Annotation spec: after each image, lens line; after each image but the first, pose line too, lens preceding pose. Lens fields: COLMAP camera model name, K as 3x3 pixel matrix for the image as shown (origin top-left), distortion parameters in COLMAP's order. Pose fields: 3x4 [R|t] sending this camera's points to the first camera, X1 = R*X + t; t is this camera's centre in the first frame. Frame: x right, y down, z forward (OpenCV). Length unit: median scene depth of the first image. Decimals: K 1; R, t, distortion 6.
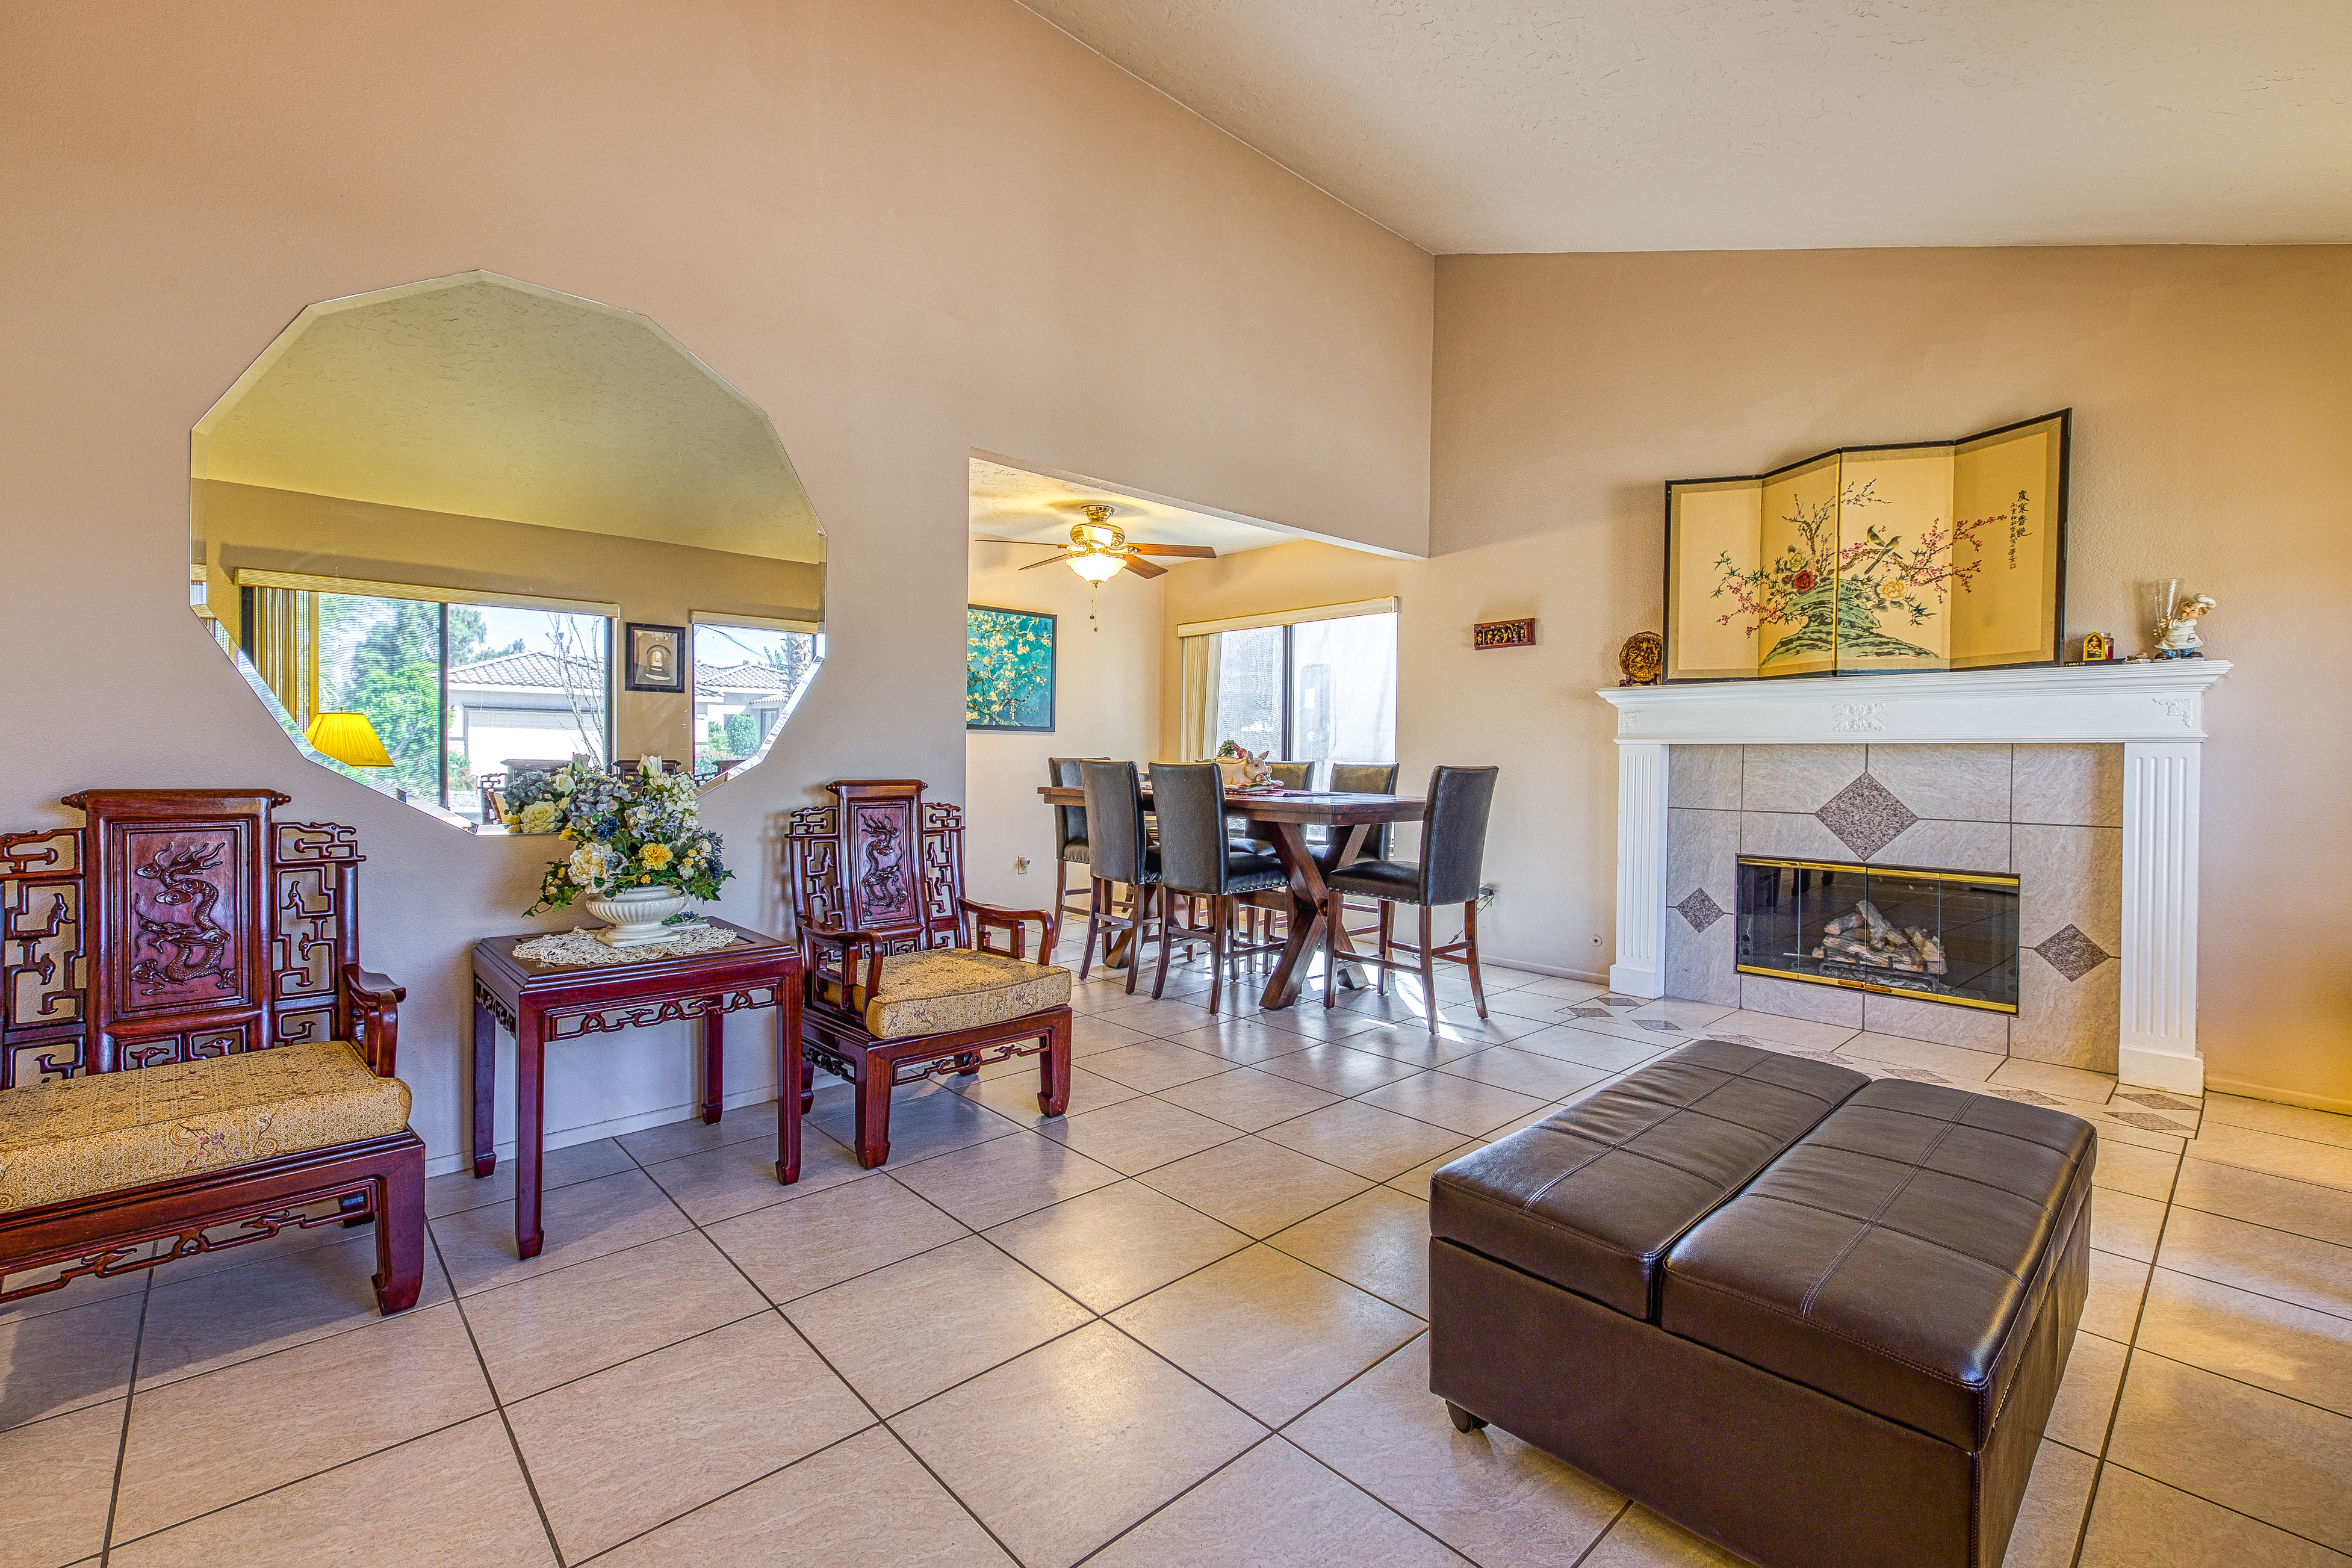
lens RADIAL K [[933.9, 0, 1175.2], [0, 933.9, 756.7], [0, 0, 1]] dist [-0.000139, -0.000044]
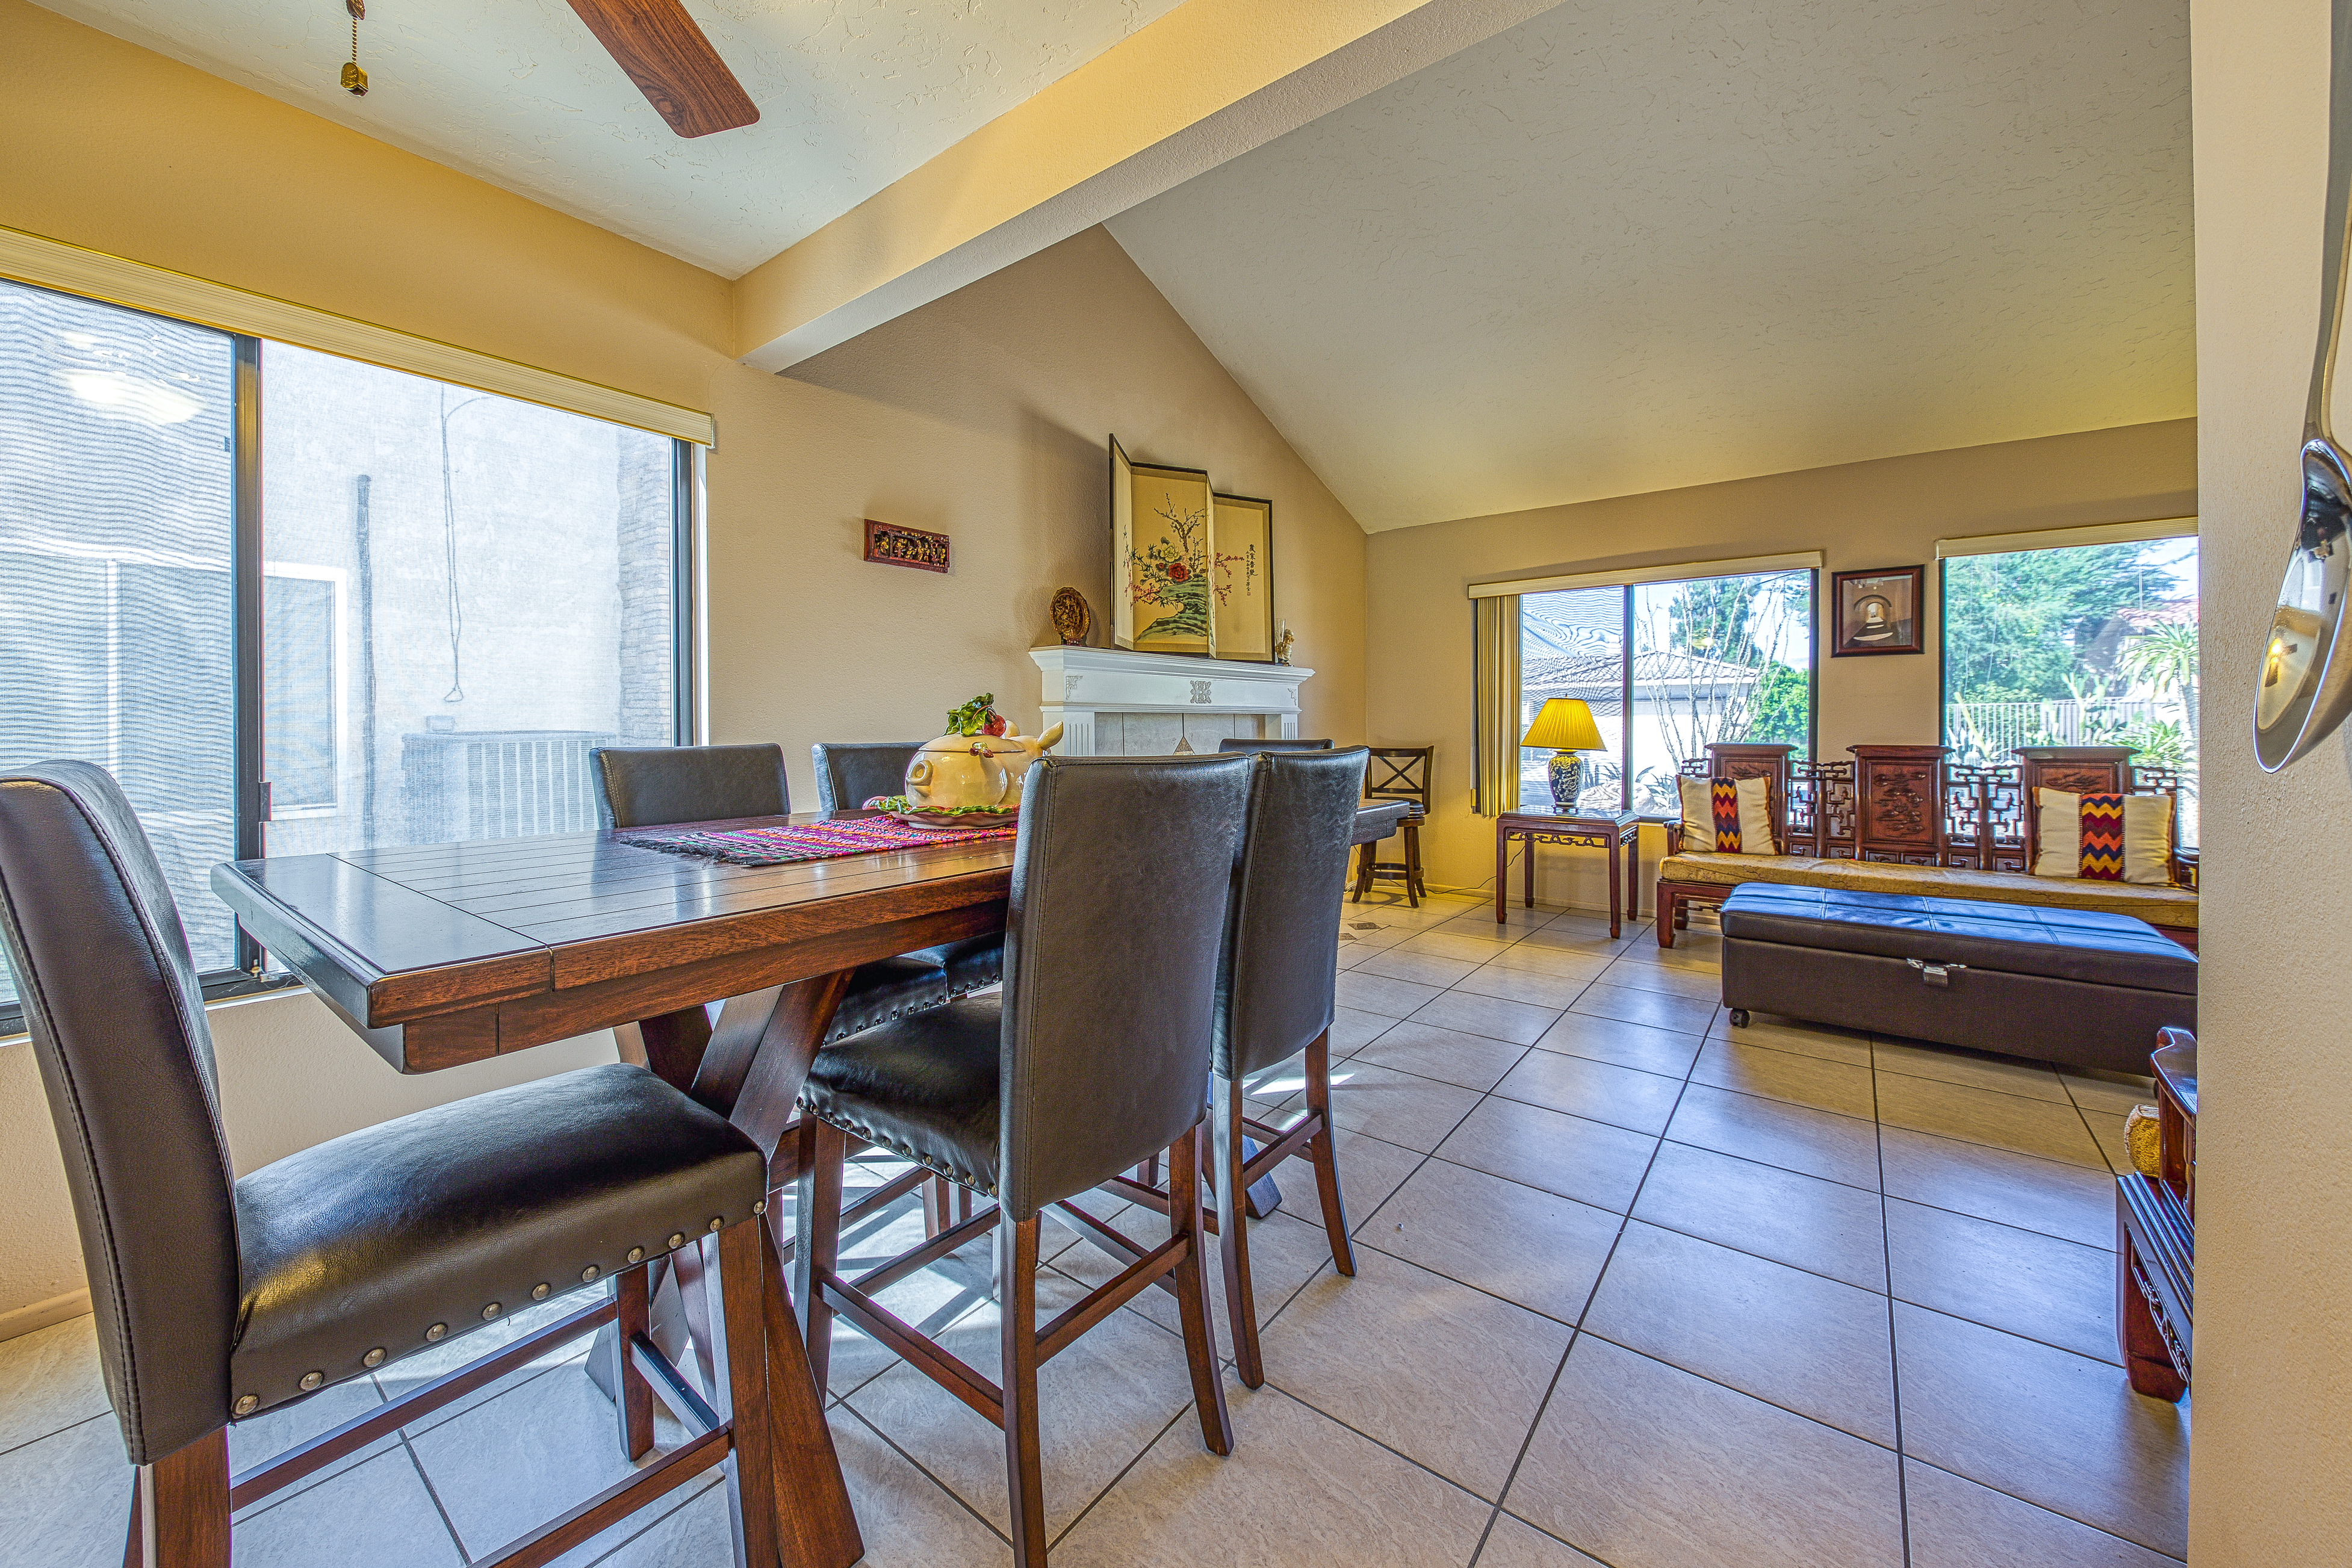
lens RADIAL K [[879.4, 0, 1175.2], [0, 879.4, 722.1], [0, 0, 1]] dist [0.000505, 0.000009]
pose [[-0.204994, -0.011822, 0.978692, -0.381799], [0.007229, 0.999881, 0.013592, -0.017587], [-0.978736, 0.009861, -0.204884, 1.198135]]
